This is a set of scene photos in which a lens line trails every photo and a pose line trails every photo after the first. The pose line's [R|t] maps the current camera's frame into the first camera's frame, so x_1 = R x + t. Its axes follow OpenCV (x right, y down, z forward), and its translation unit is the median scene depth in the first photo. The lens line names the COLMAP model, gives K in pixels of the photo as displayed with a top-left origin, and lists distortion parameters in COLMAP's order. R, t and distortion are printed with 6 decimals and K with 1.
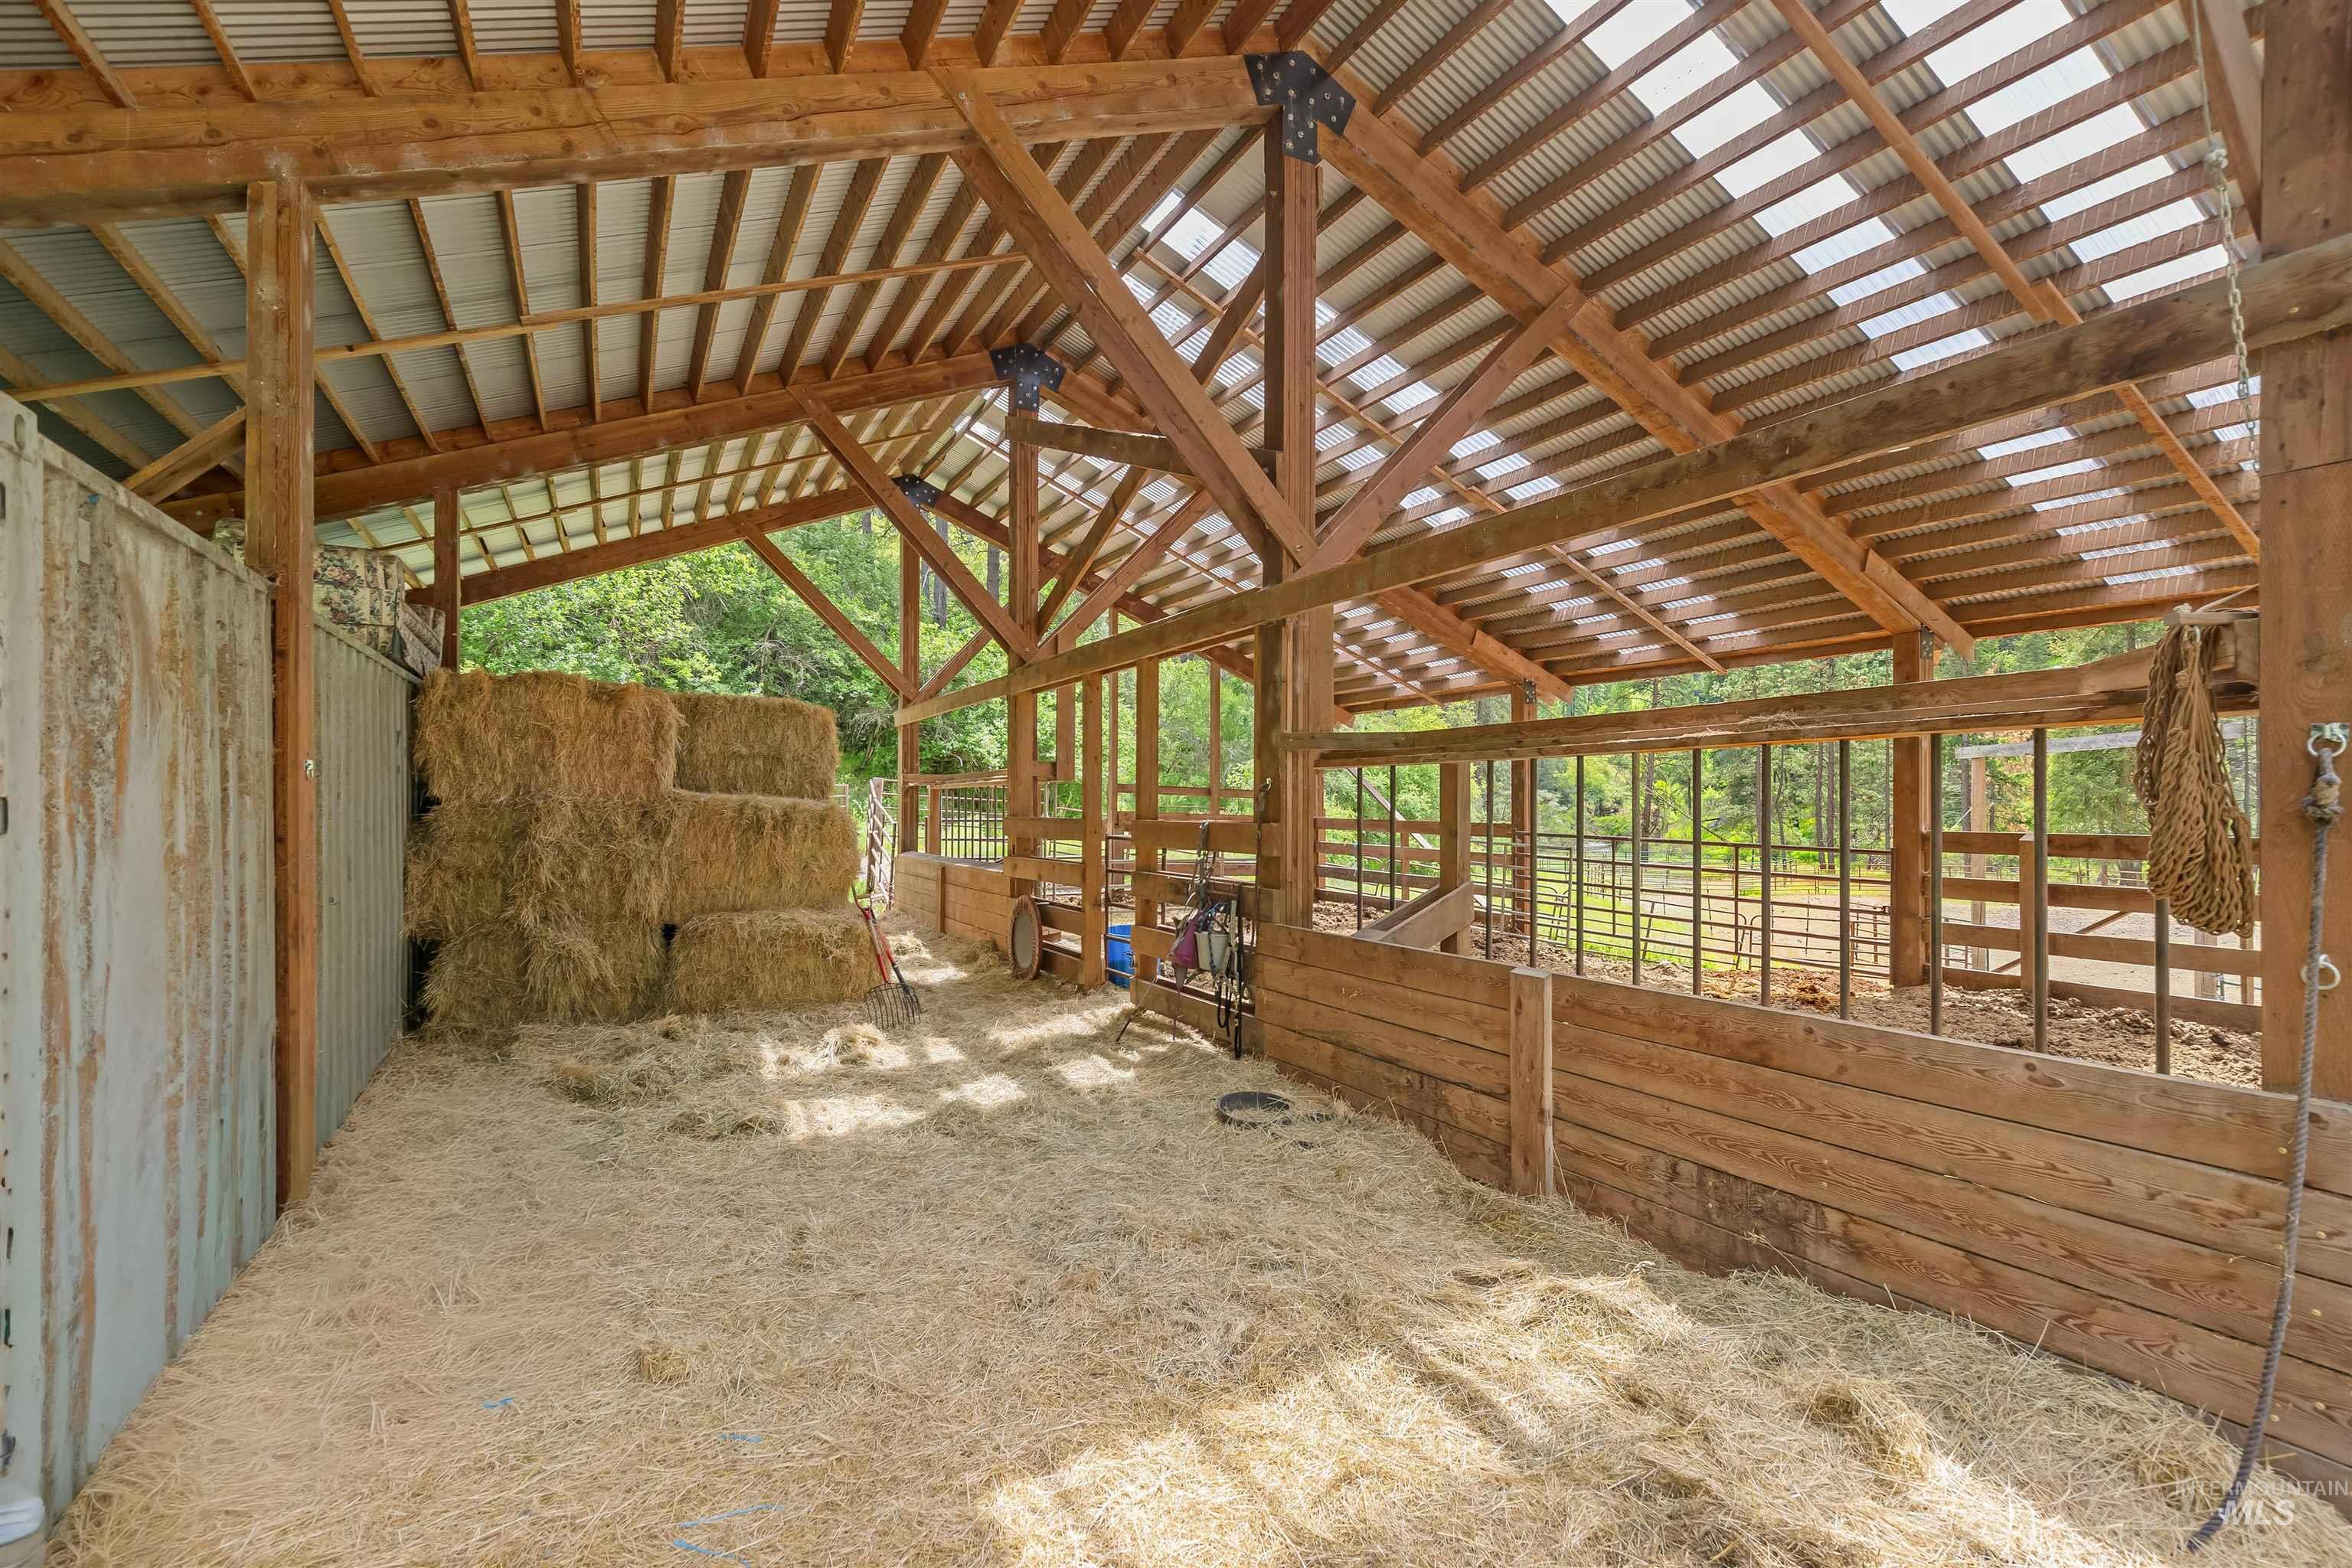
lens RADIAL K [[1068.5, 0, 1199.4], [0, 1068.5, 793.5], [0, 0, 1]] dist [-0.002542, 0.000429]
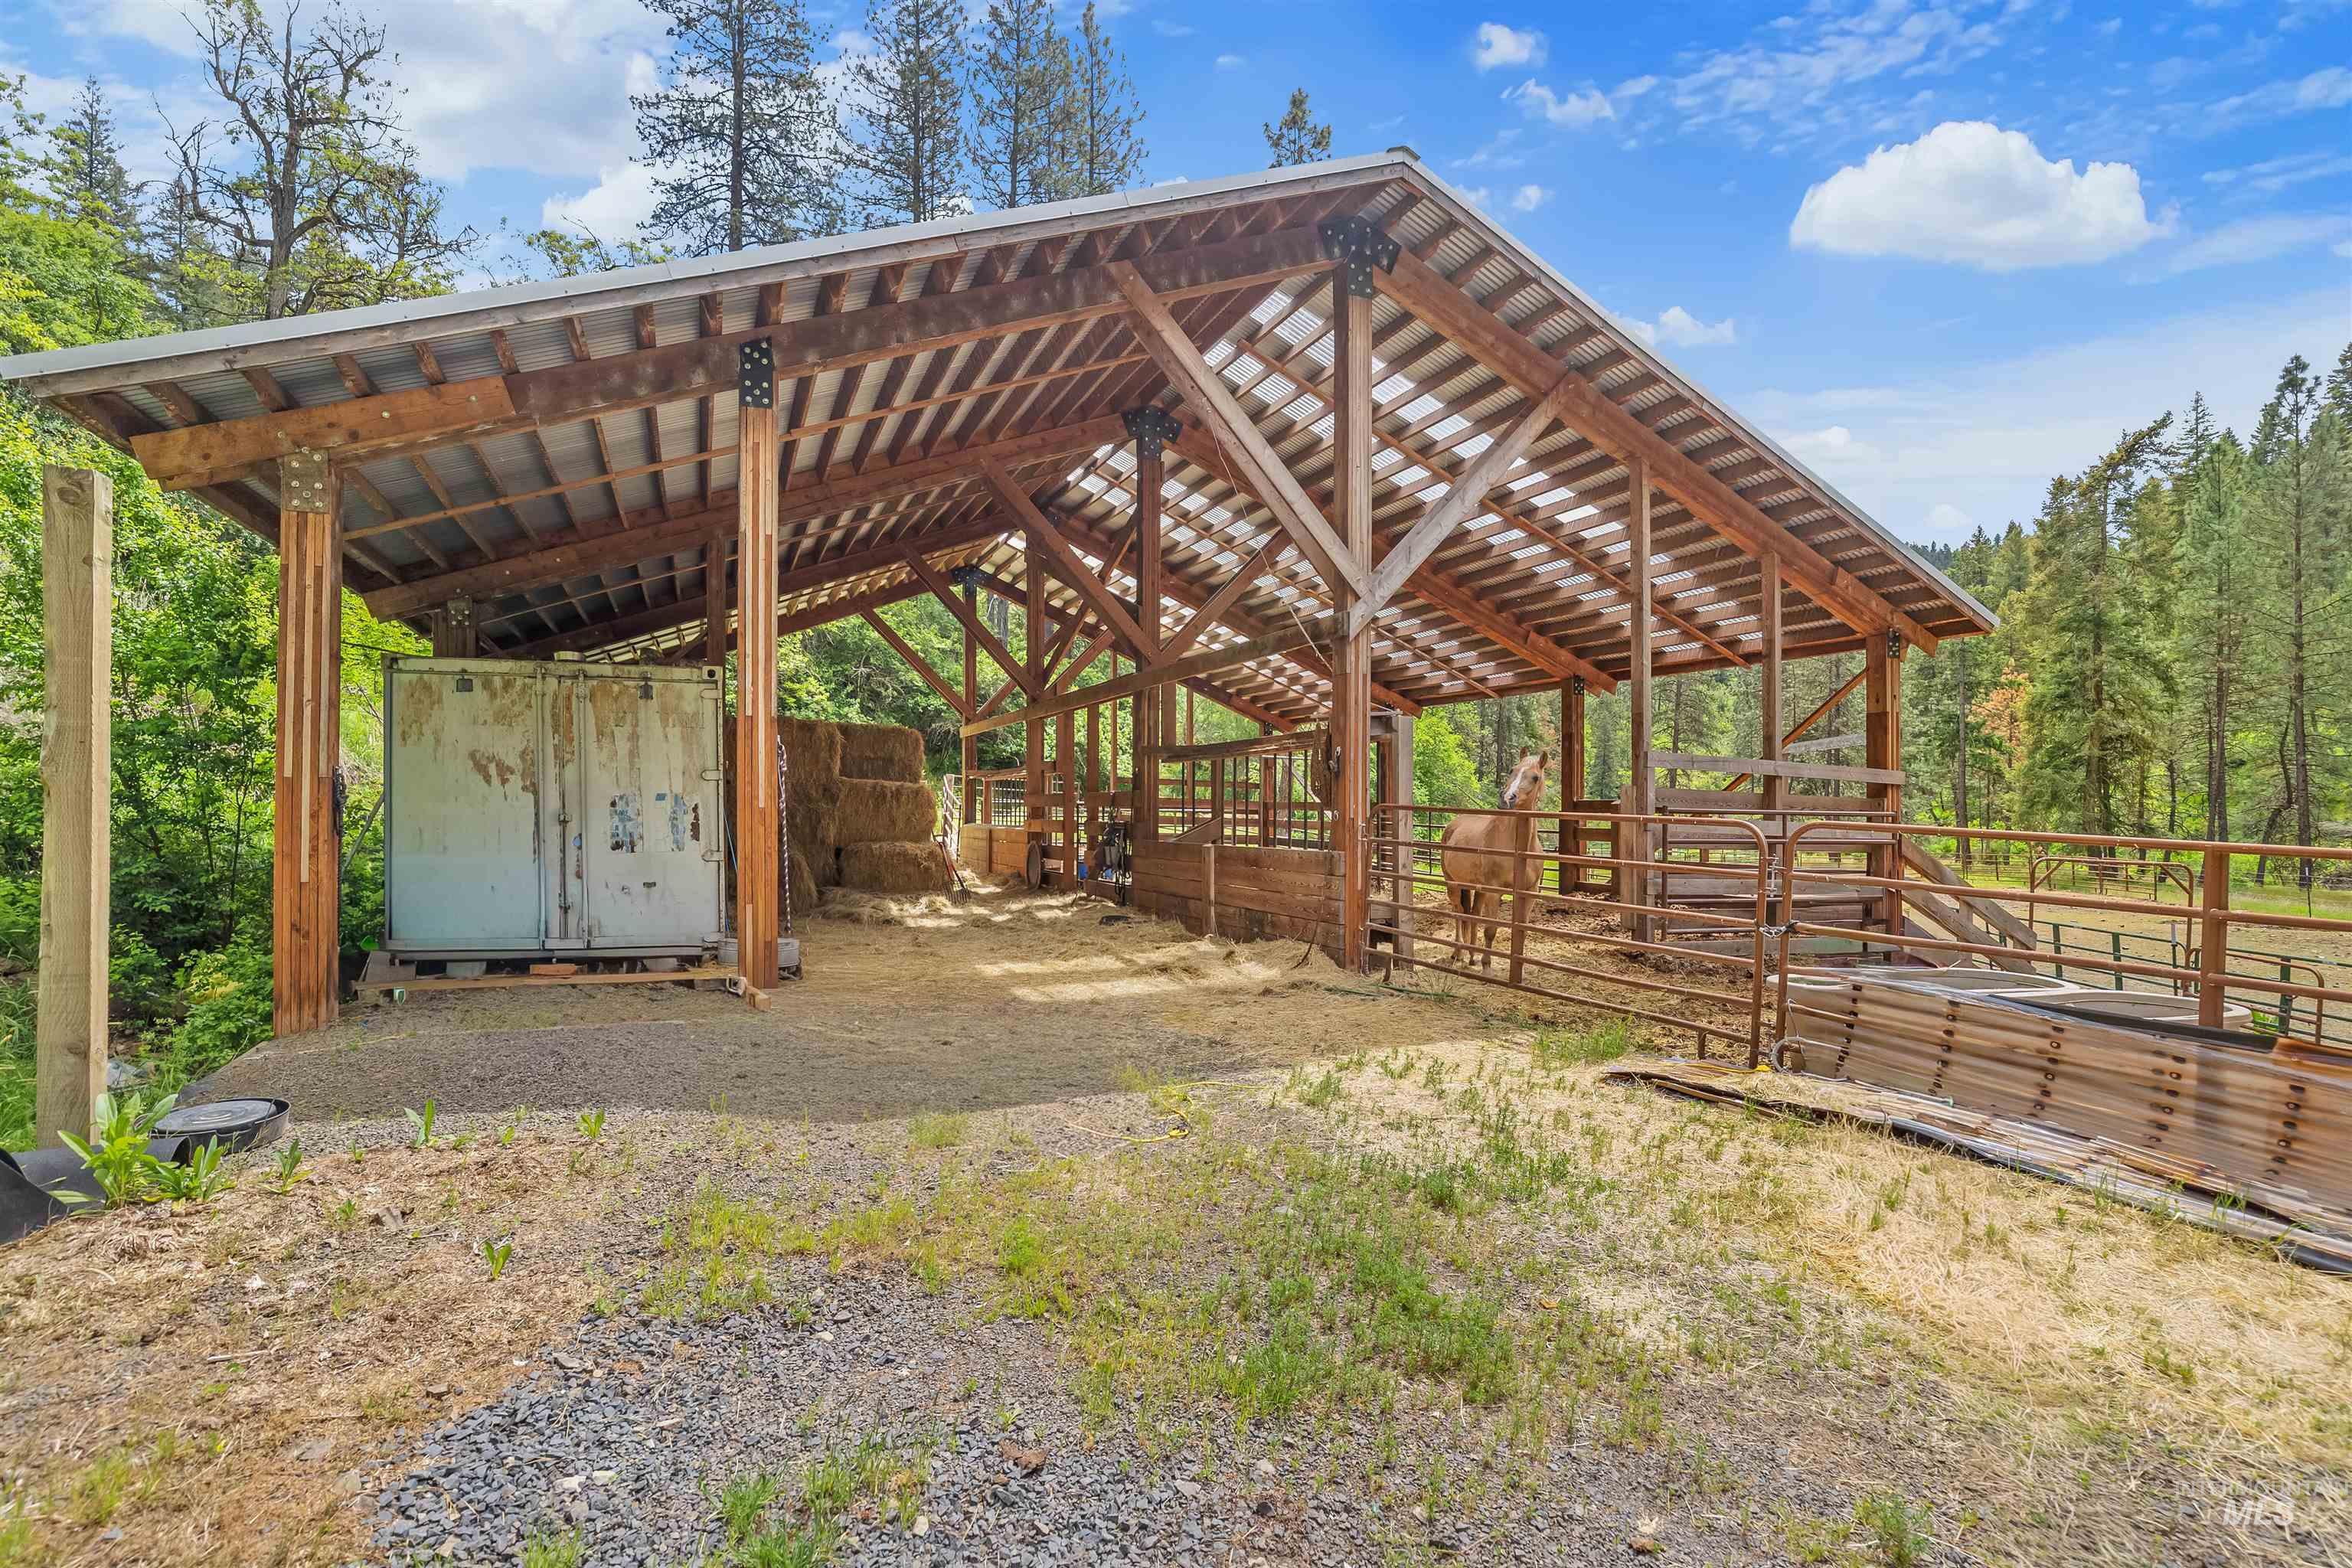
lens RADIAL K [[1068.5, 0, 1199.4], [0, 1068.5, 793.5], [0, 0, 1]] dist [-0.002542, 0.000429]
pose [[0.997859, -0.003397, -0.065320, 0.171190], [0.003403, 0.999994, -0.000018, 0.018356], [0.065320, -0.000204, 0.997864, -0.546799]]
